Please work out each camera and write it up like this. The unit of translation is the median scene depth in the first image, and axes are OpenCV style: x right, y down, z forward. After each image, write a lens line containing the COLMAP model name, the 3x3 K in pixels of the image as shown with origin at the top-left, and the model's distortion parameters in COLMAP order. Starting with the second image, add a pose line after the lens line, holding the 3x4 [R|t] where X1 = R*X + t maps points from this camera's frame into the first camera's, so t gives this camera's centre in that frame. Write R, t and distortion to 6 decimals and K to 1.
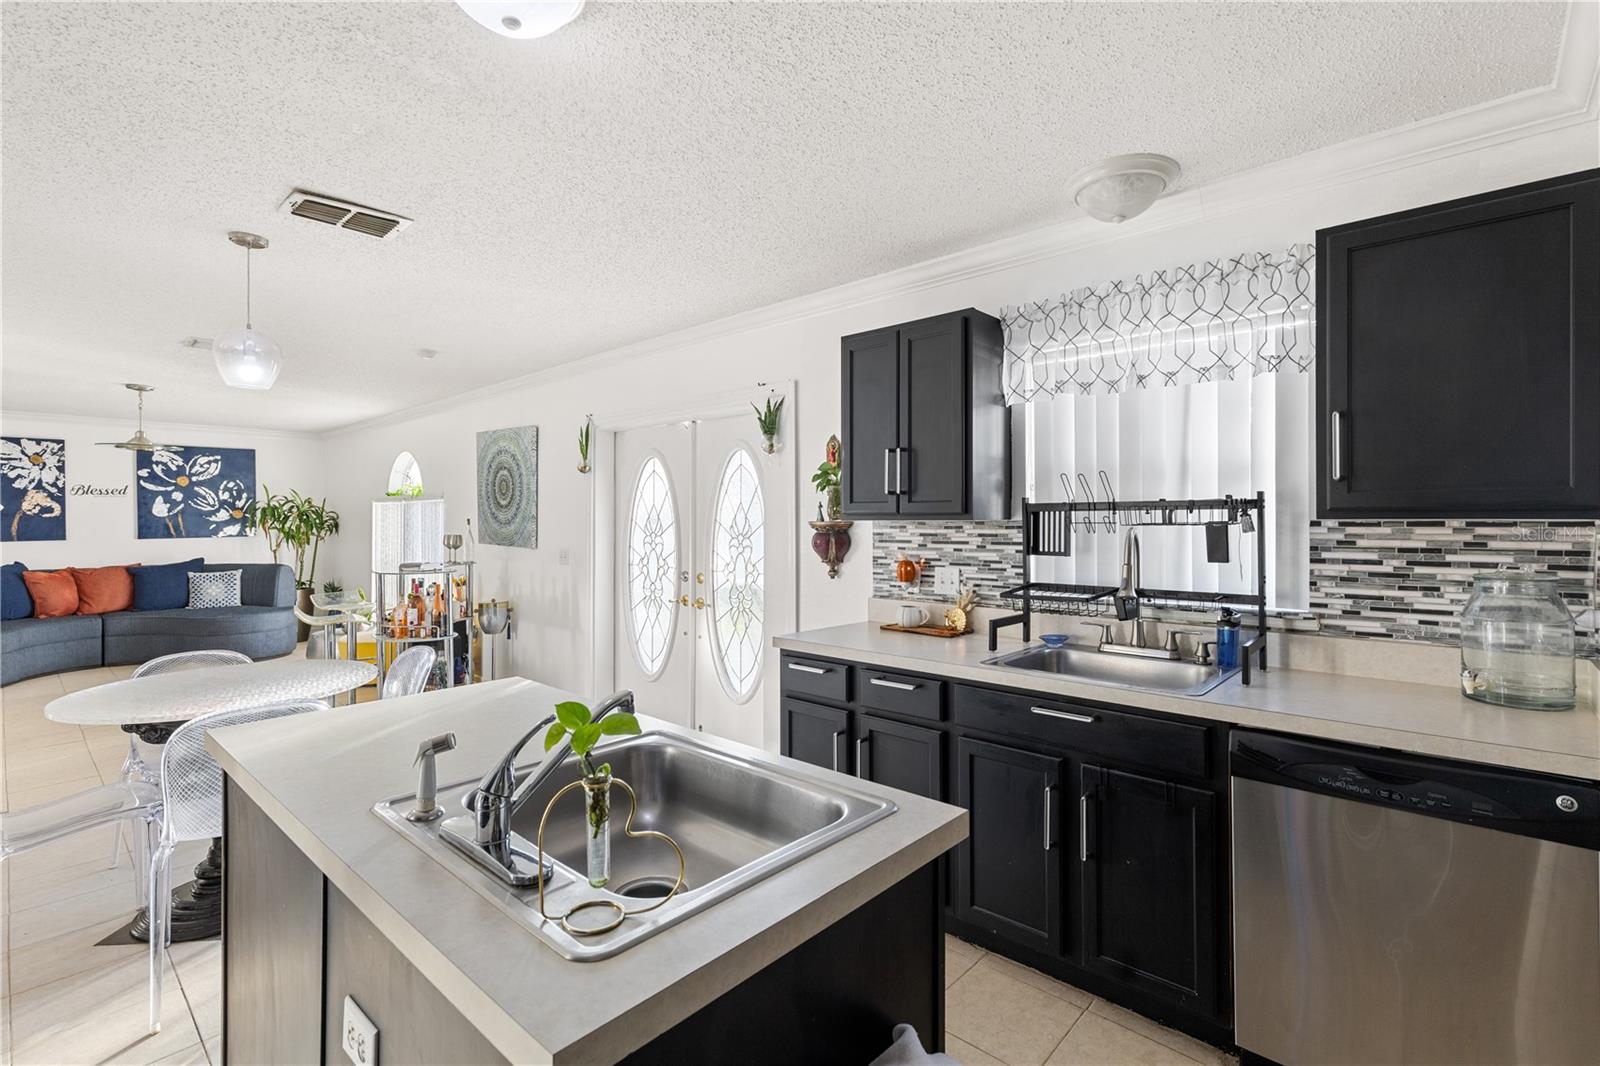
lens RADIAL K [[726.7, 0, 809.3], [0, 726.7, 520.0], [0, 0, 1]] dist [0.010789, -0.000581]
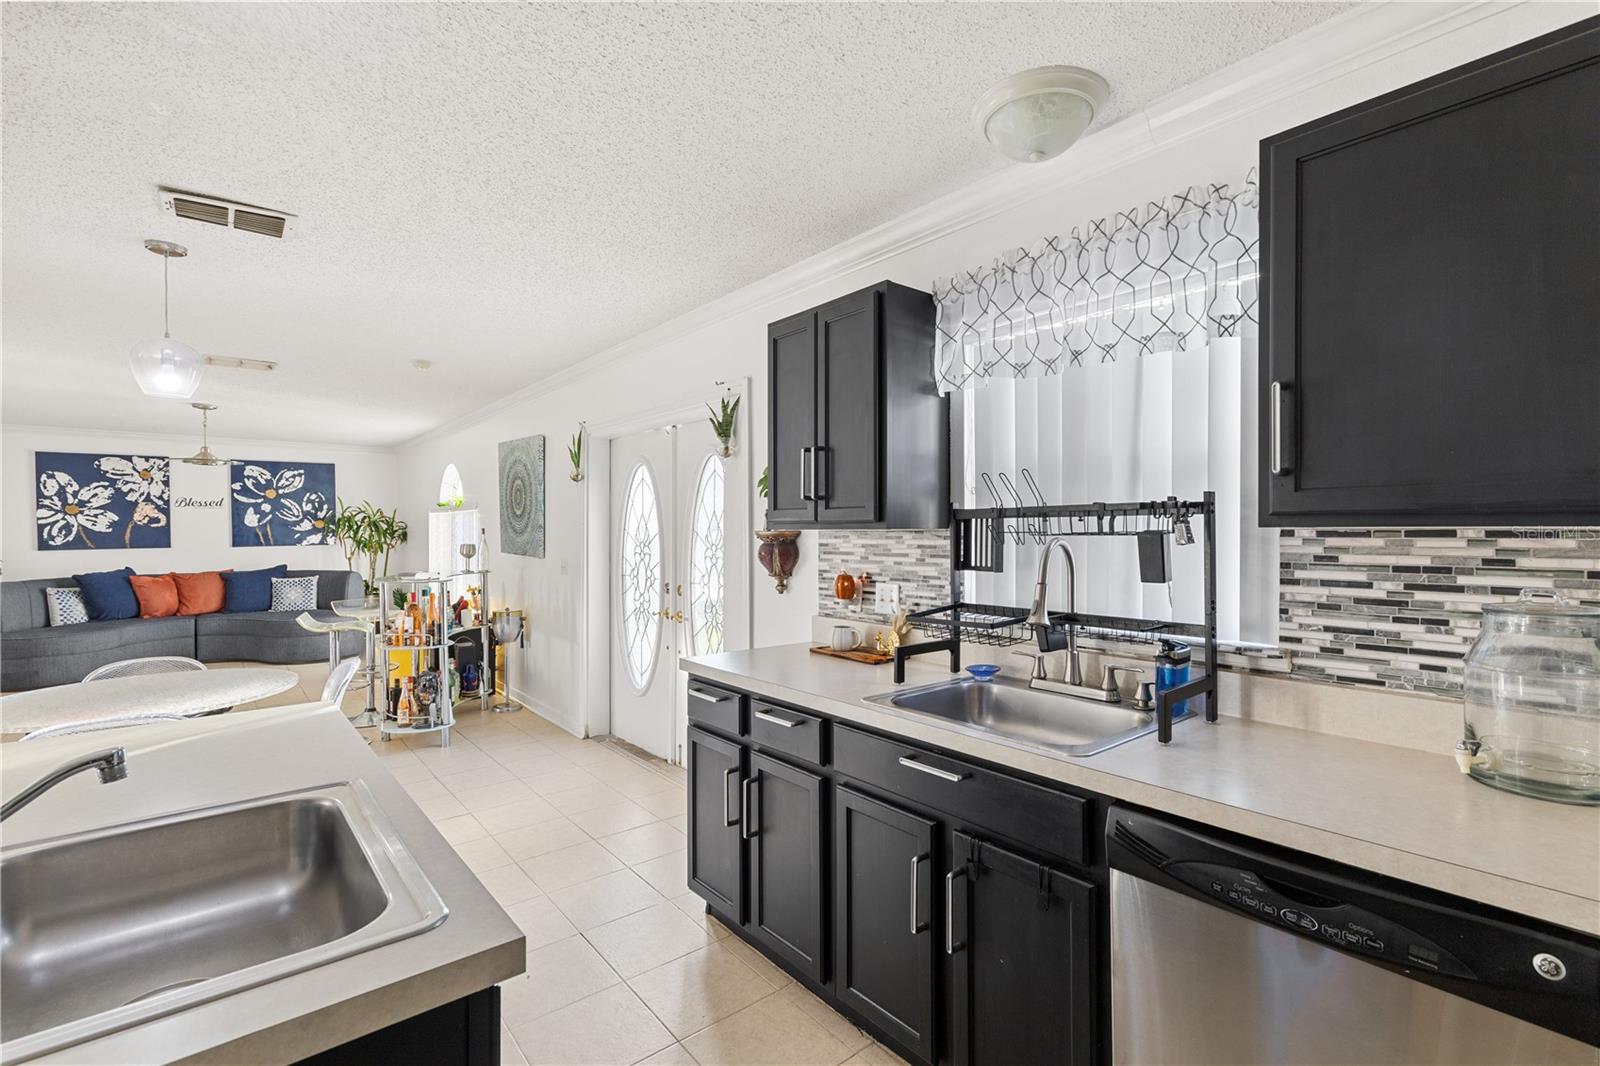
lens RADIAL K [[726.7, 0, 794.6], [0, 726.7, 535.1], [0, 0, 1]] dist [0.010789, -0.000581]
pose [[0.989980, 0.000921, -0.141202, 0.226525], [0.000114, 0.999973, 0.007320, 0.001011], [0.141205, -0.007263, 0.989954, 0.131135]]
